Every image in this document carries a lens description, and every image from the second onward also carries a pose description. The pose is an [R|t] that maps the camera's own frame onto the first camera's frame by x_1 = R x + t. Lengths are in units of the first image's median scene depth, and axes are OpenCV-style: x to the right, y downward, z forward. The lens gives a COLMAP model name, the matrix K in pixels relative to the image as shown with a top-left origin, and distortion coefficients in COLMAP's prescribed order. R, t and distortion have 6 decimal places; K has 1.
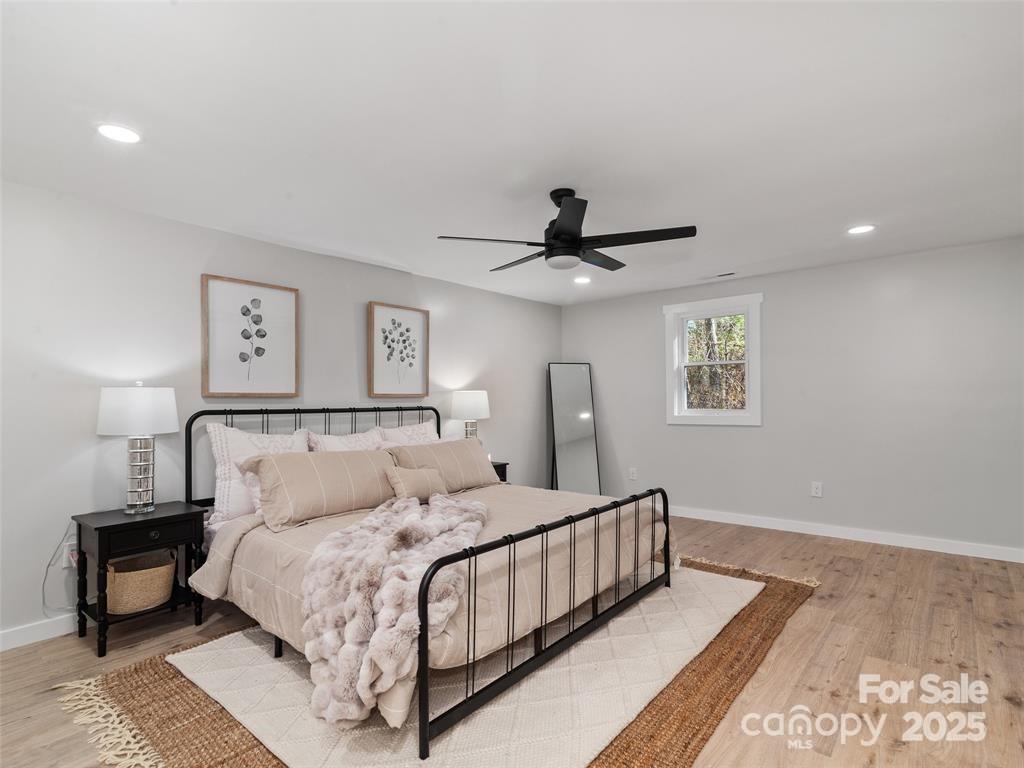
lens RADIAL K [[526.3, 0, 482.3], [0, 526.3, 391.8], [0, 0, 1]] dist [0.021702, -0.017315]
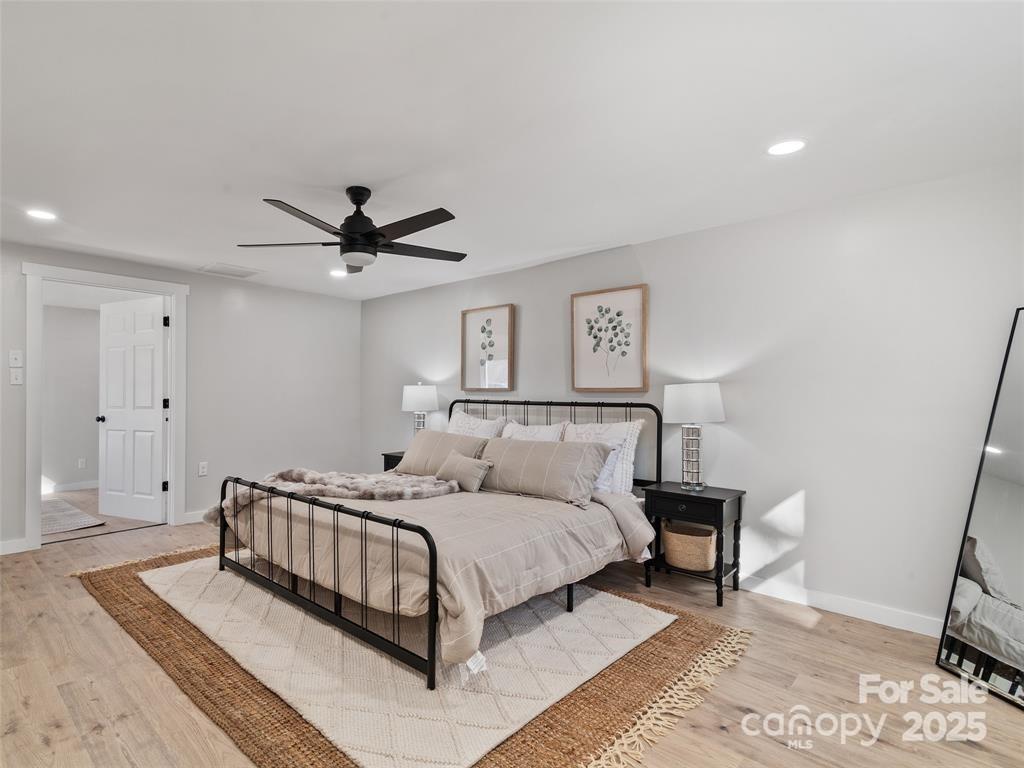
lens RADIAL K [[526.3, 0, 482.3], [0, 526.3, 391.8], [0, 0, 1]] dist [0.021702, -0.017315]
pose [[-0.022417, 0.003554, -0.999742, 0.756831], [0.008343, 0.999960, 0.003367, 0.006057], [0.999714, -0.008265, -0.022446, 0.822826]]
